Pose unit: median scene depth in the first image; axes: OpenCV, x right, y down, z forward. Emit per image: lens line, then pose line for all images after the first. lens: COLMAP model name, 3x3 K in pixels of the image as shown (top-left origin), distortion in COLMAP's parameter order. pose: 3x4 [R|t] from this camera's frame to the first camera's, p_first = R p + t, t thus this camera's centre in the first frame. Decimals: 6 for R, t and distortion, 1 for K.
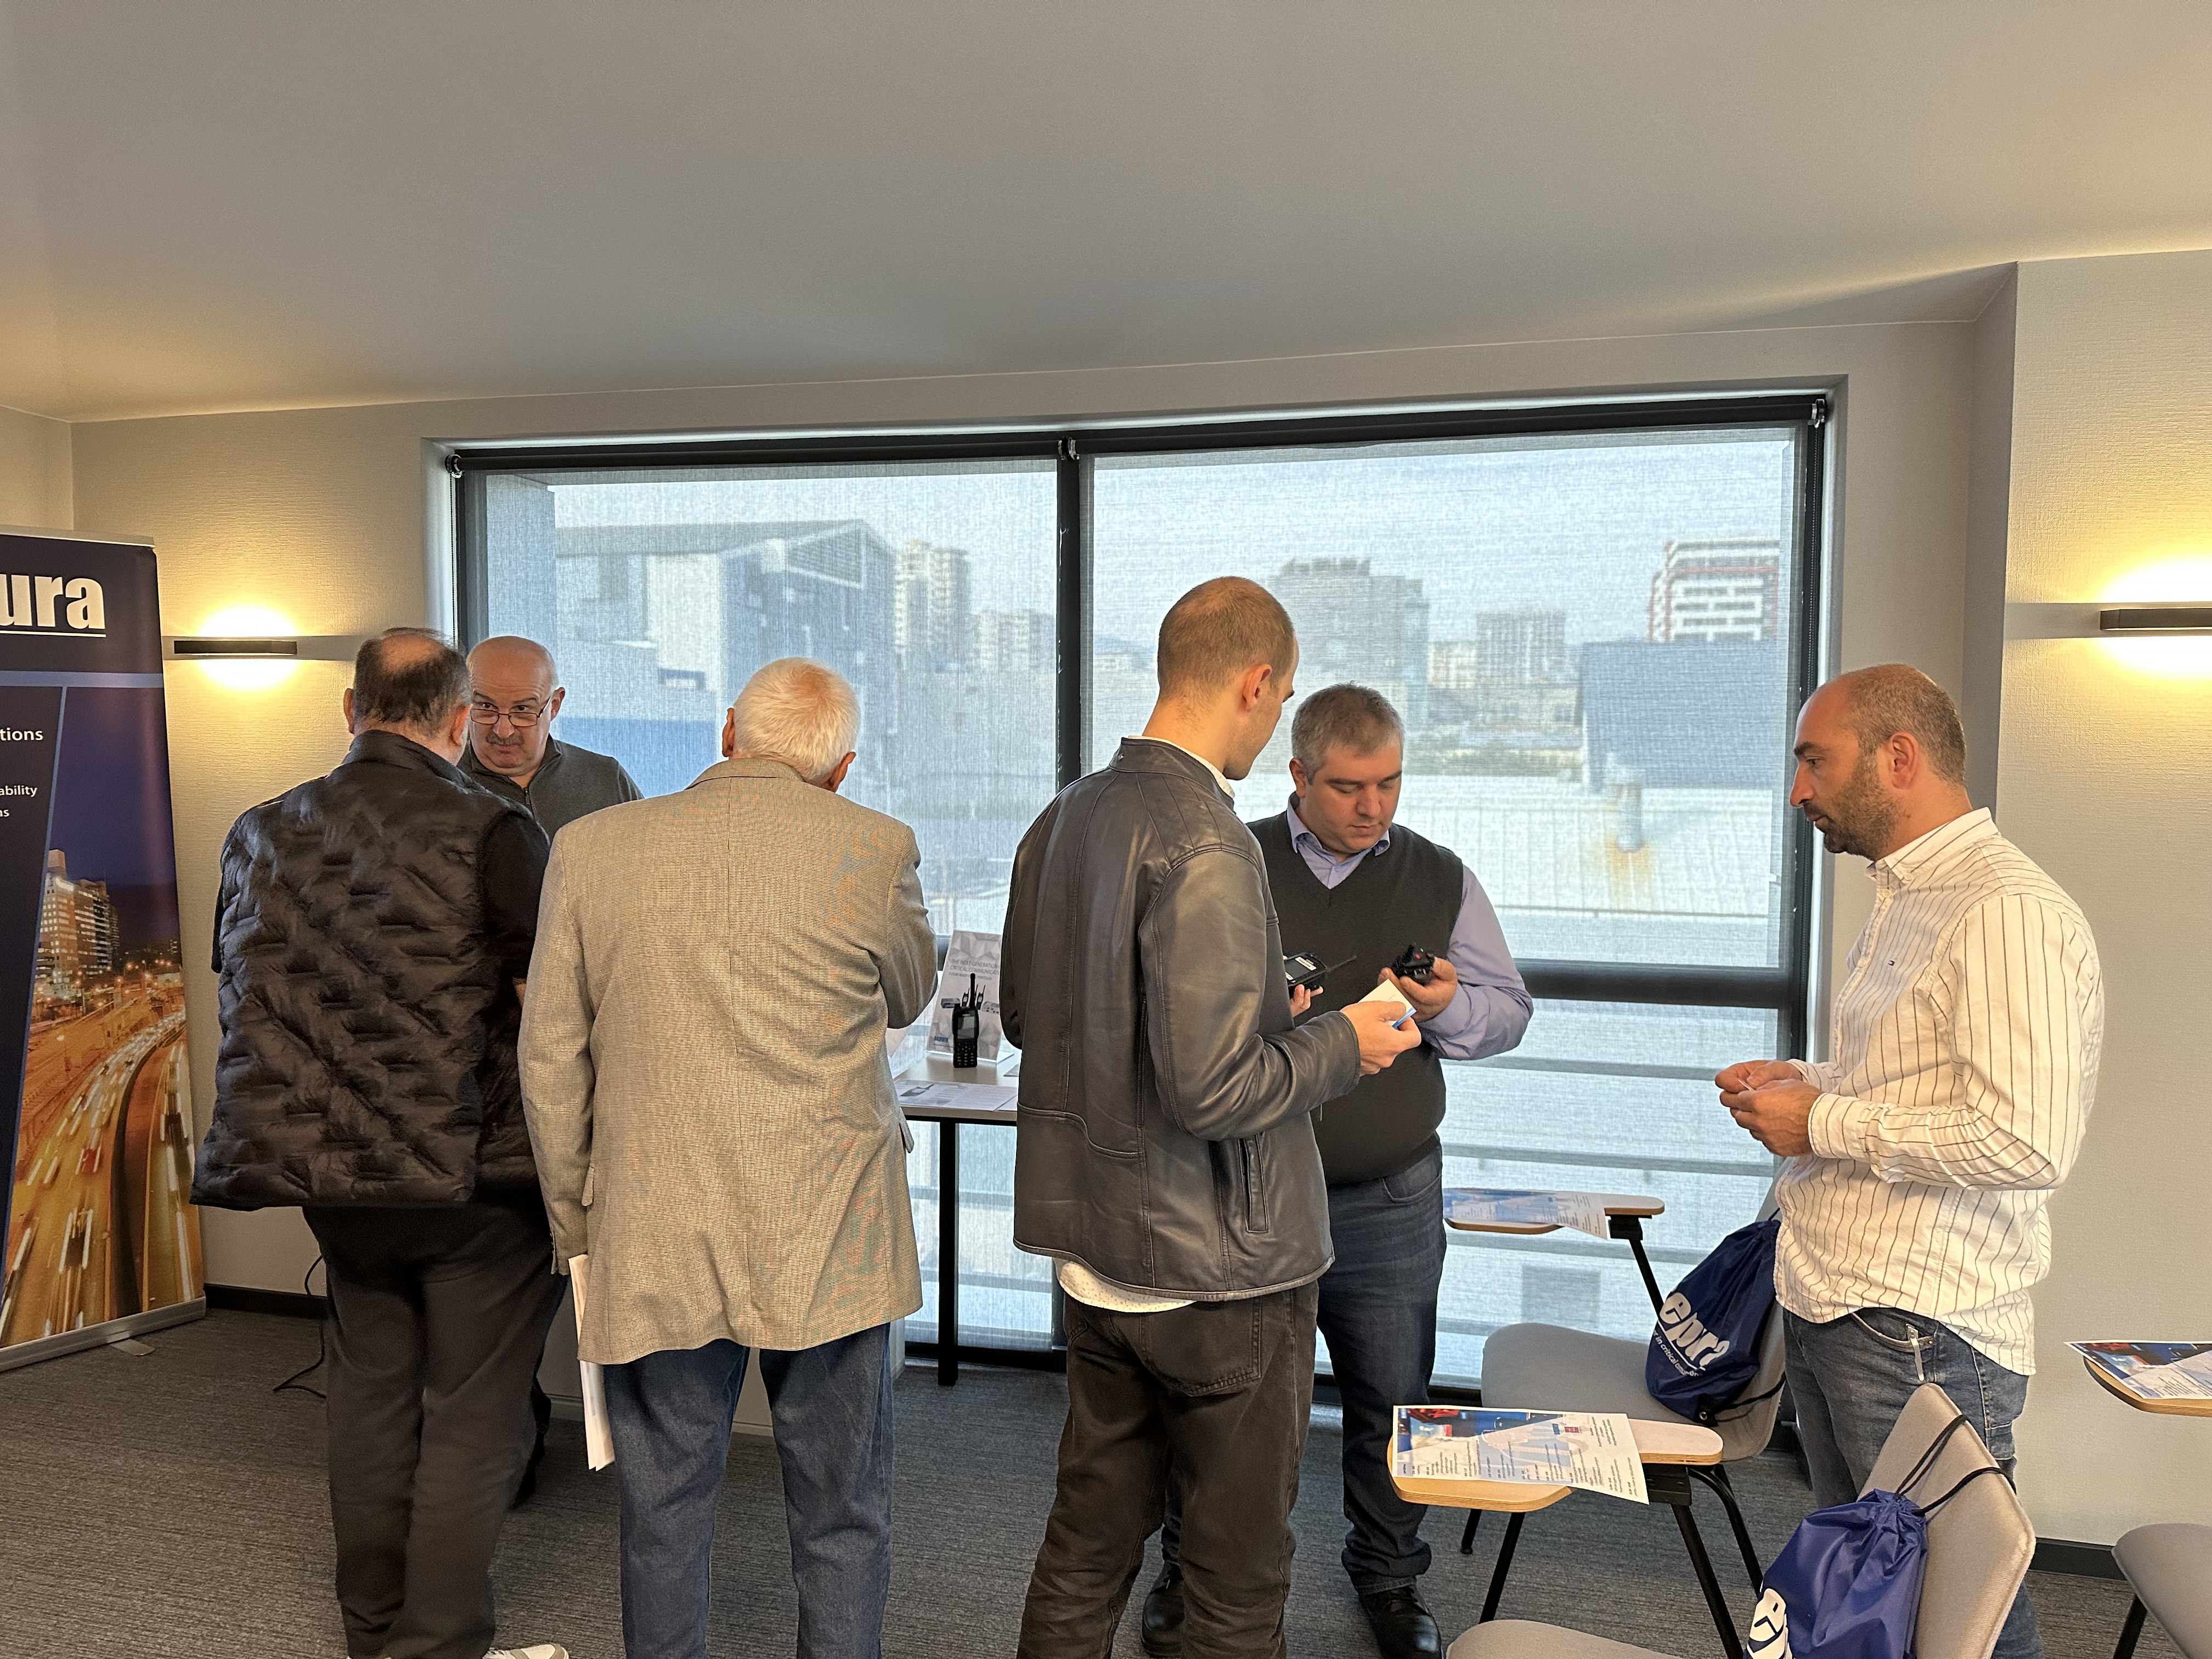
lens RADIAL K [[1533.7, 0, 1081.9], [0, 1533.7, 829.6], [0, 0, 1]] dist [0.080473, -0.096429]
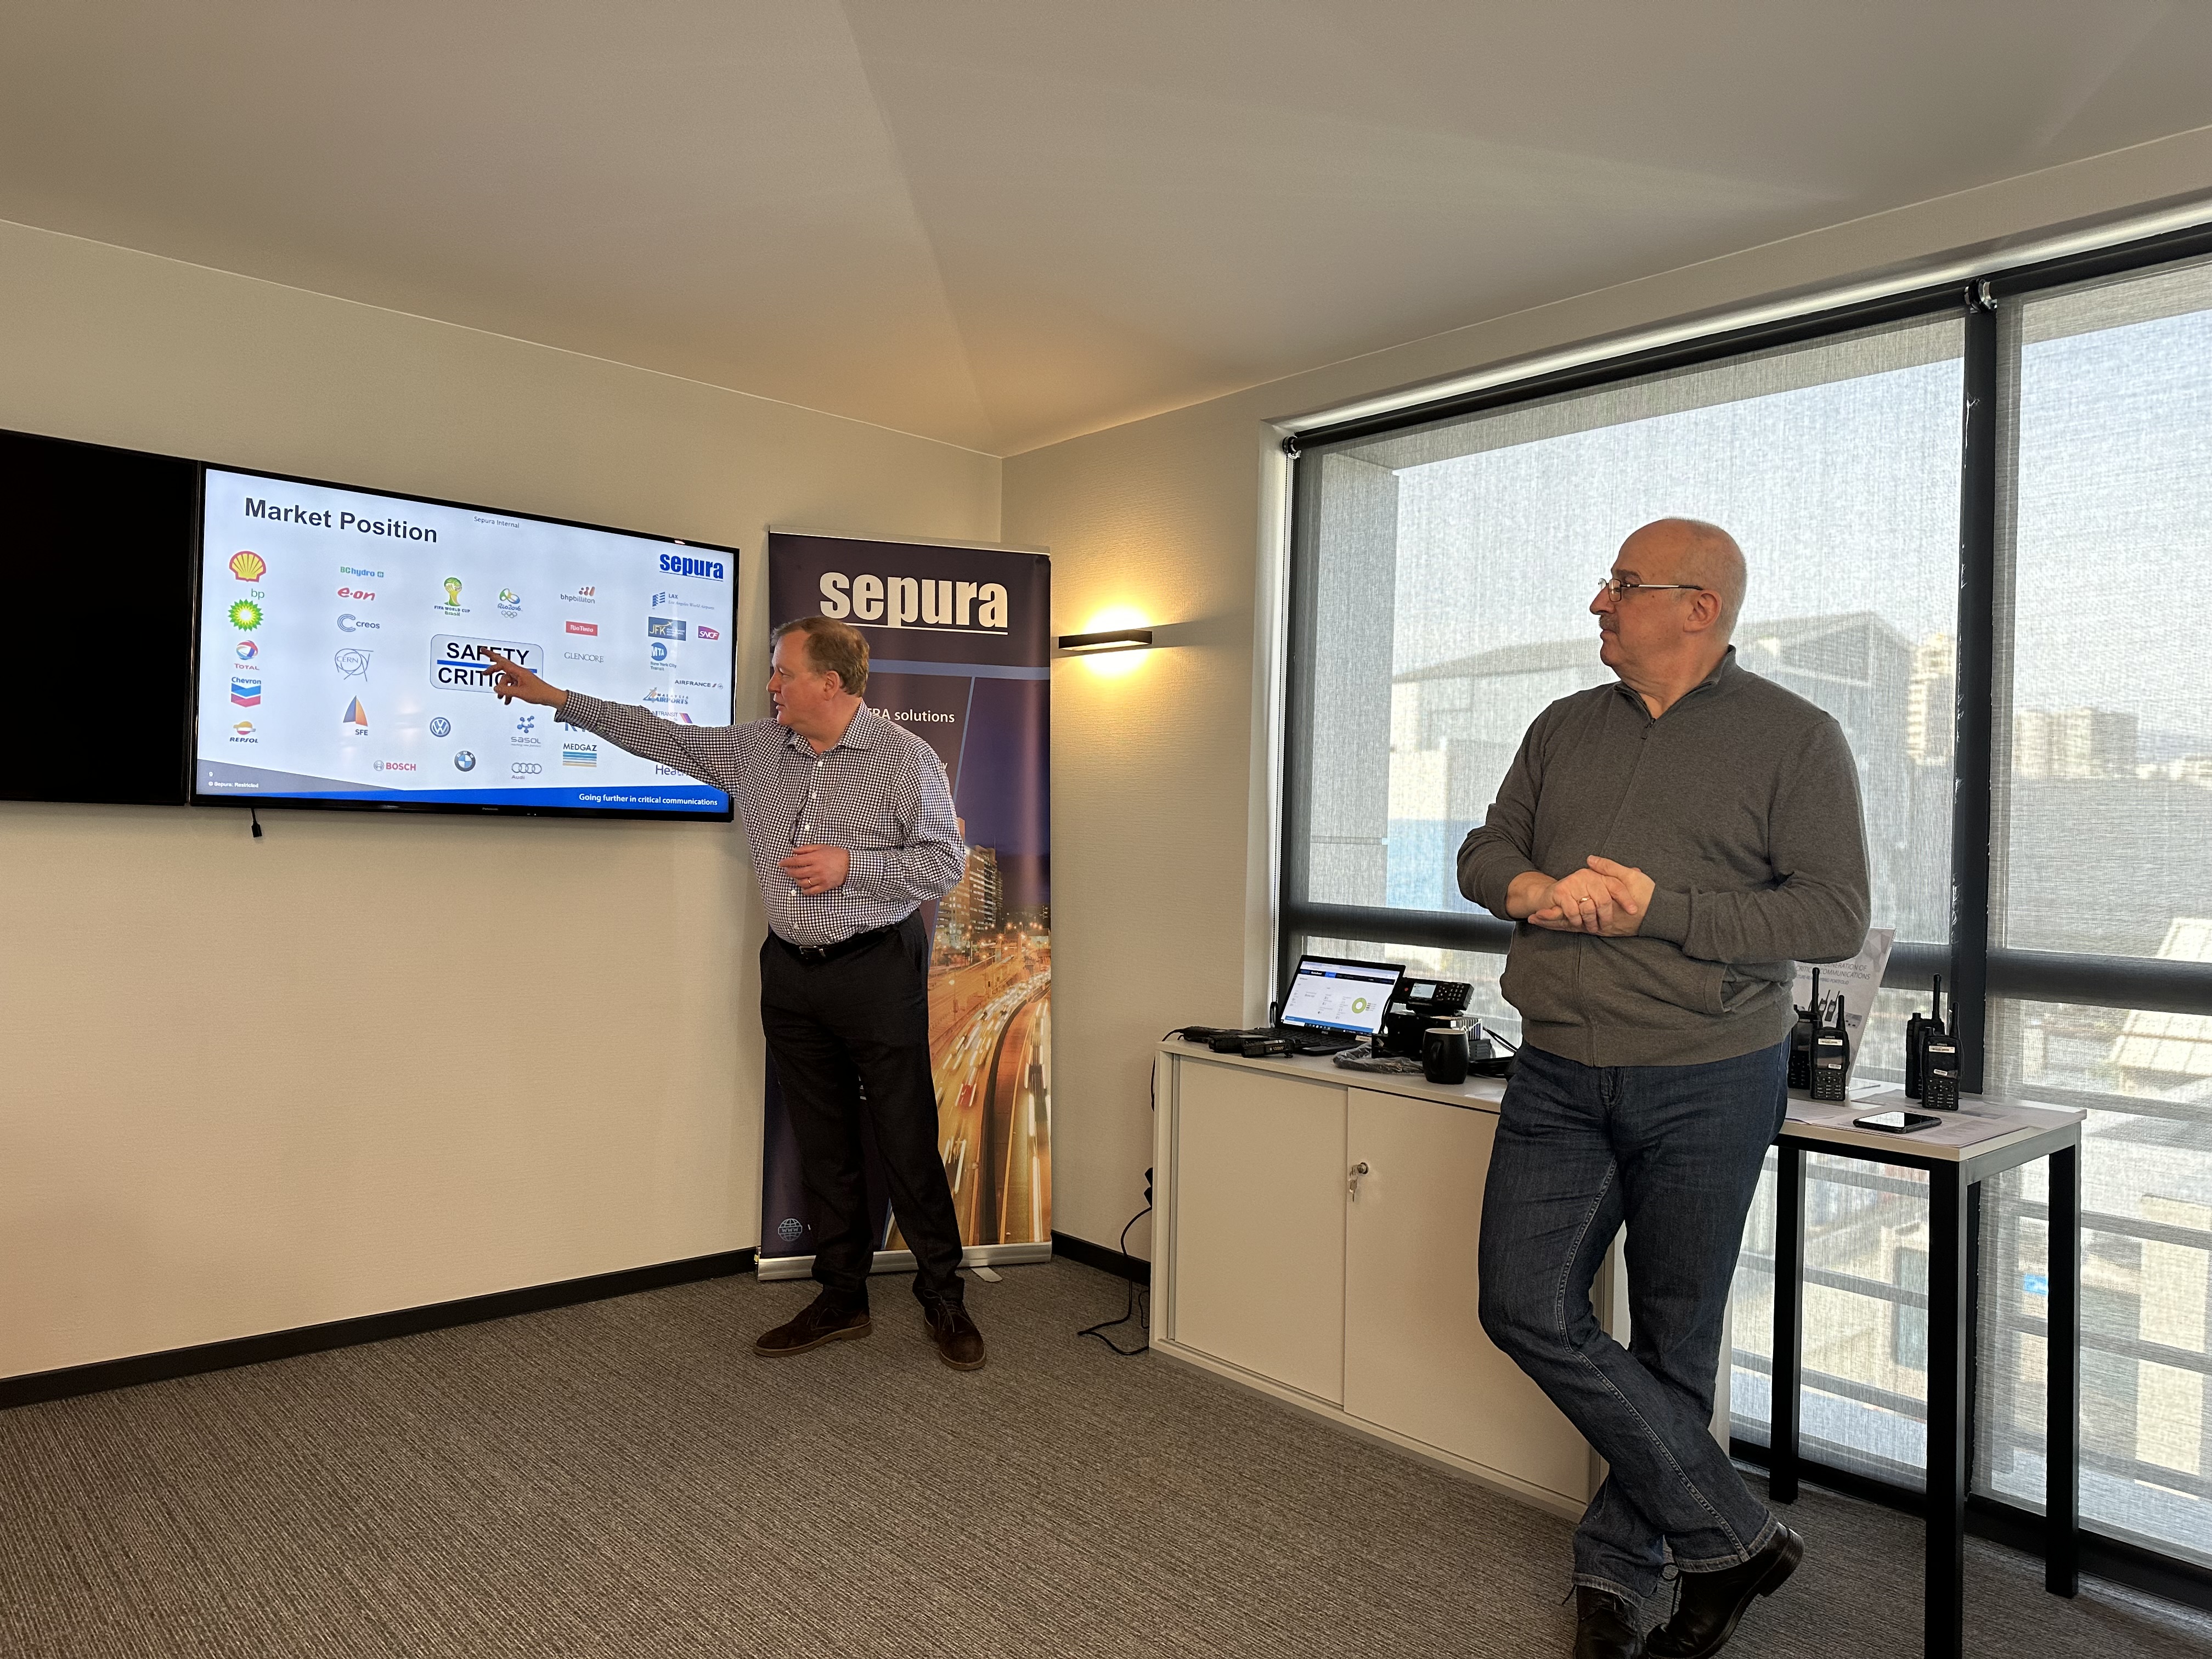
lens RADIAL K [[1533.7, 0, 1108.9], [0, 1533.7, 820.4], [0, 0, 1]] dist [0.080473, -0.096429]
pose [[0.828006, 0.009716, -0.560635, 0.064687], [-0.052892, 0.996745, -0.060843, 0.076958], [0.558219, 0.080032, 0.825825, 0.129394]]
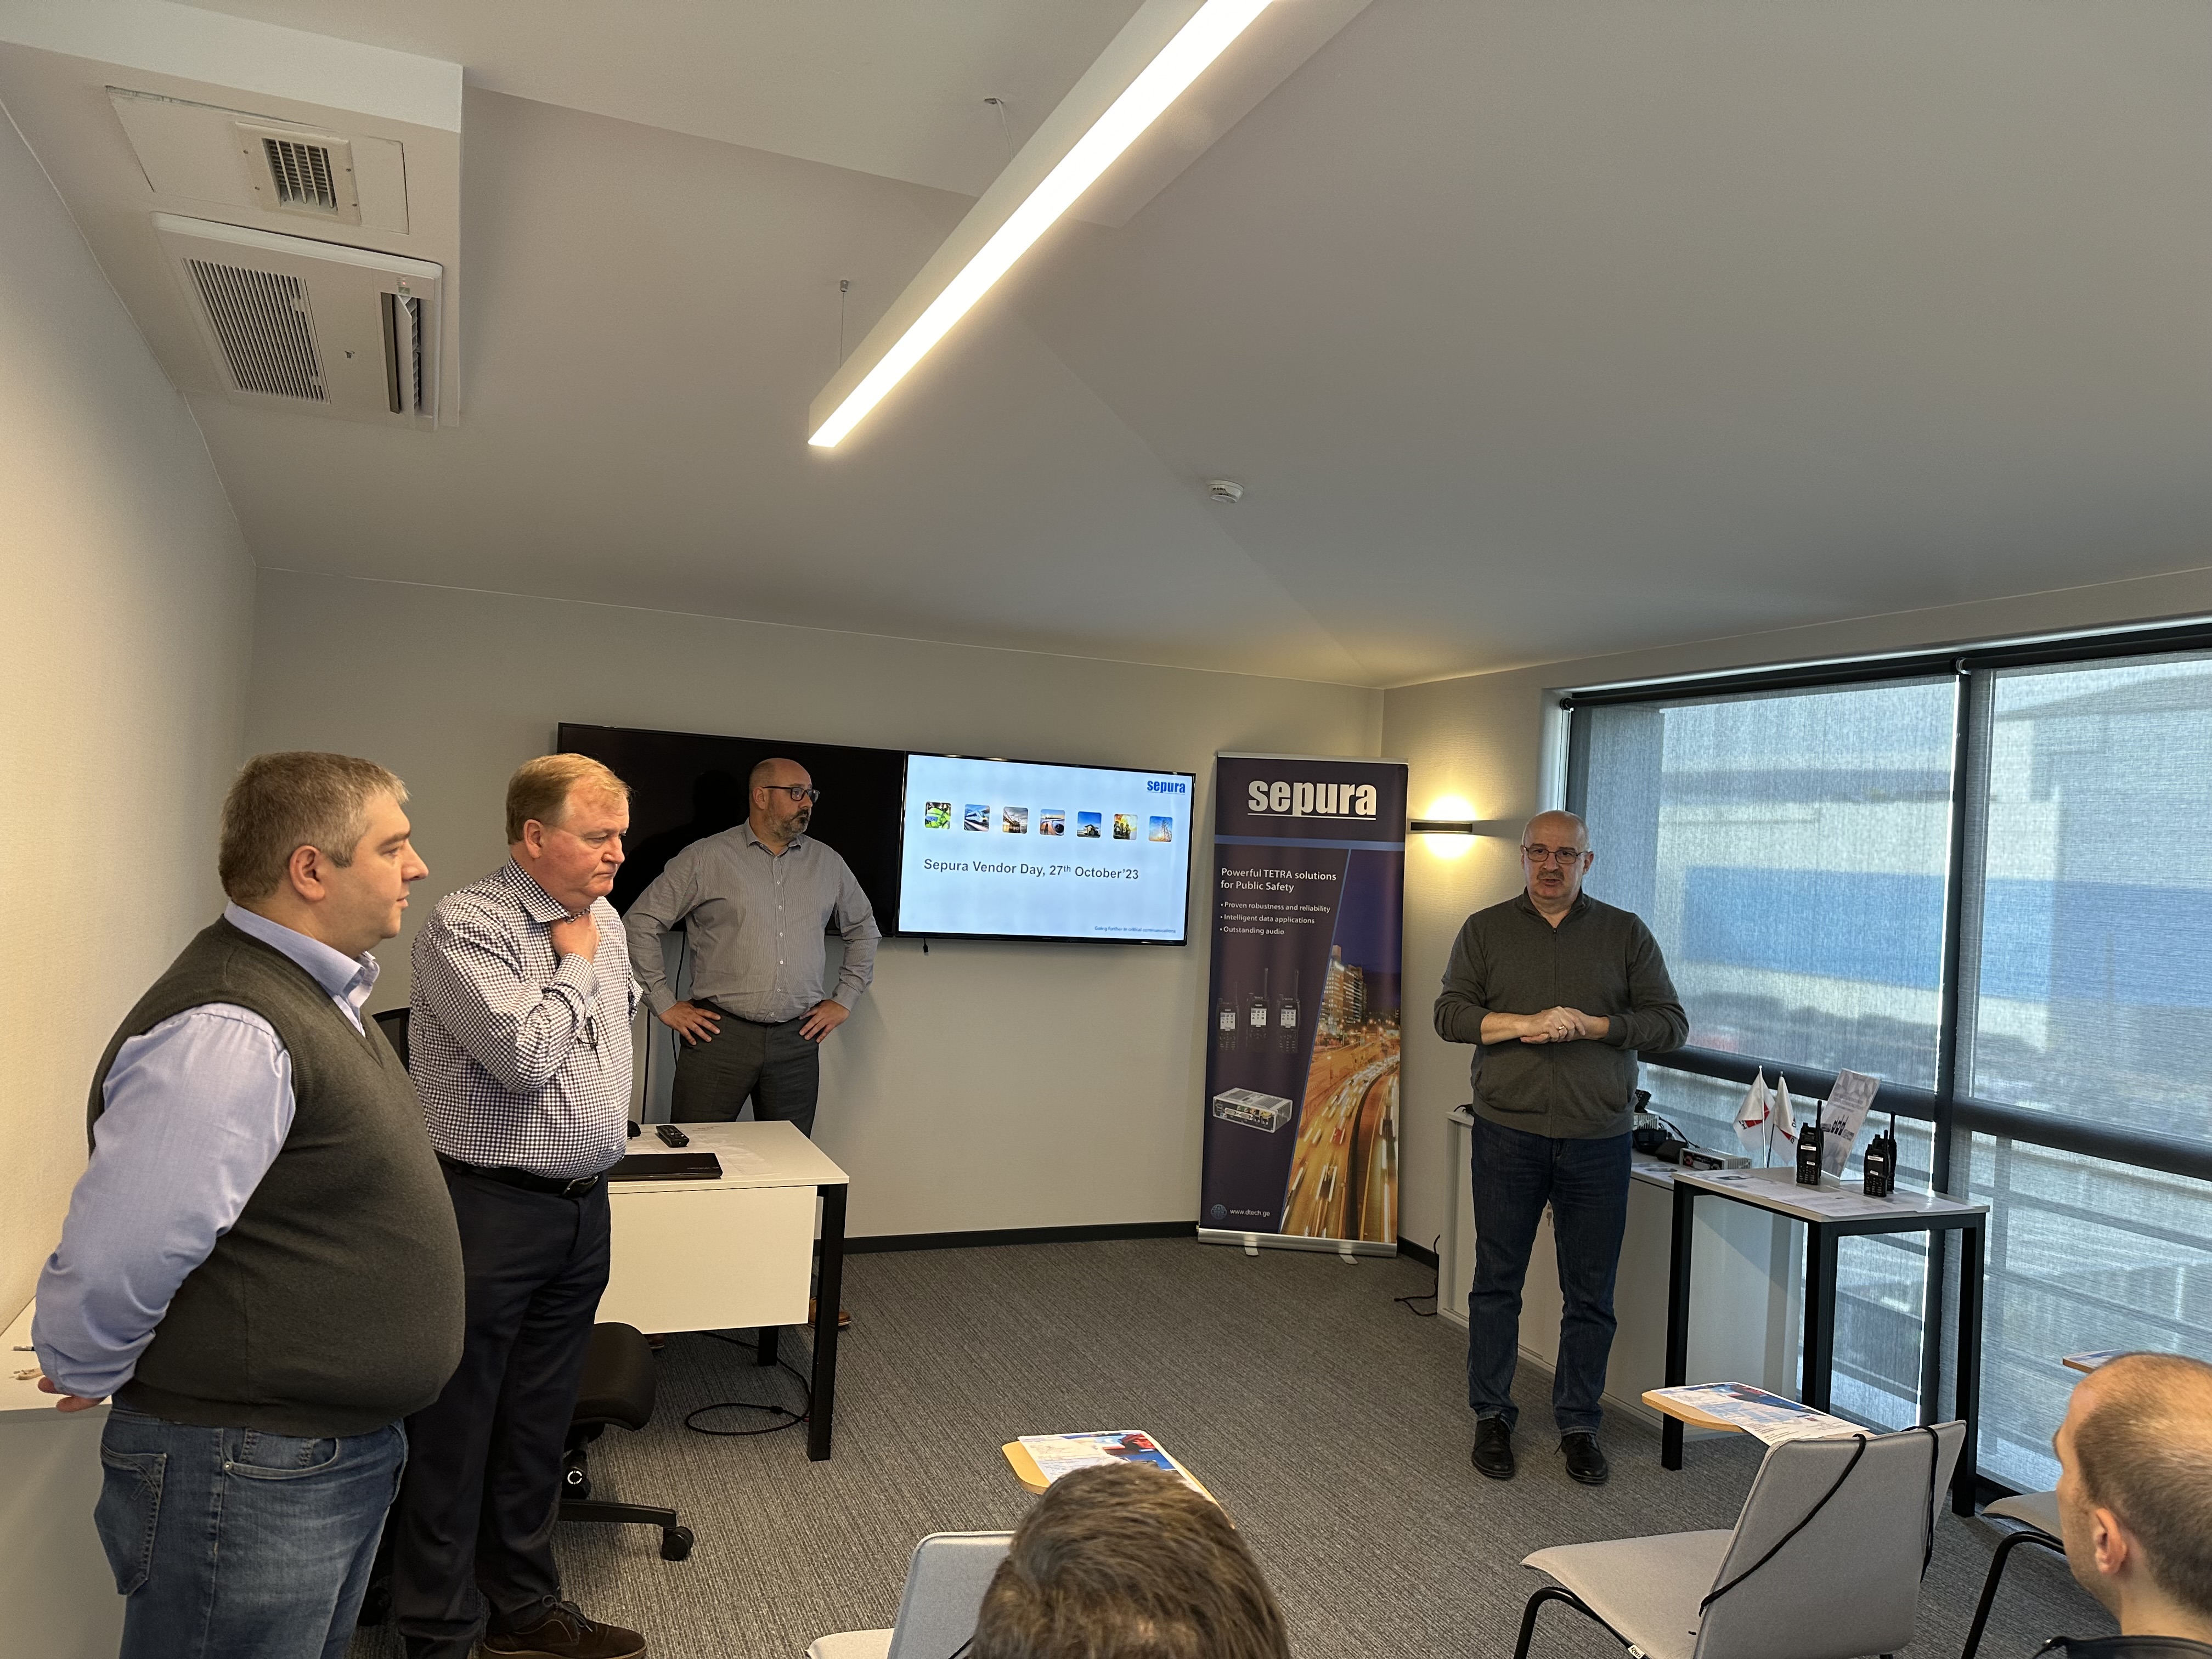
lens RADIAL K [[1533.7, 0, 1111.6], [0, 1533.7, 818.1], [0, 0, 1]] dist [0.080473, -0.096429]
pose [[0.590559, 0.008332, -0.806952, 0.530393], [-0.096155, 0.993550, -0.060111, -0.000228], [0.801246, 0.113092, 0.587551, -0.184455]]
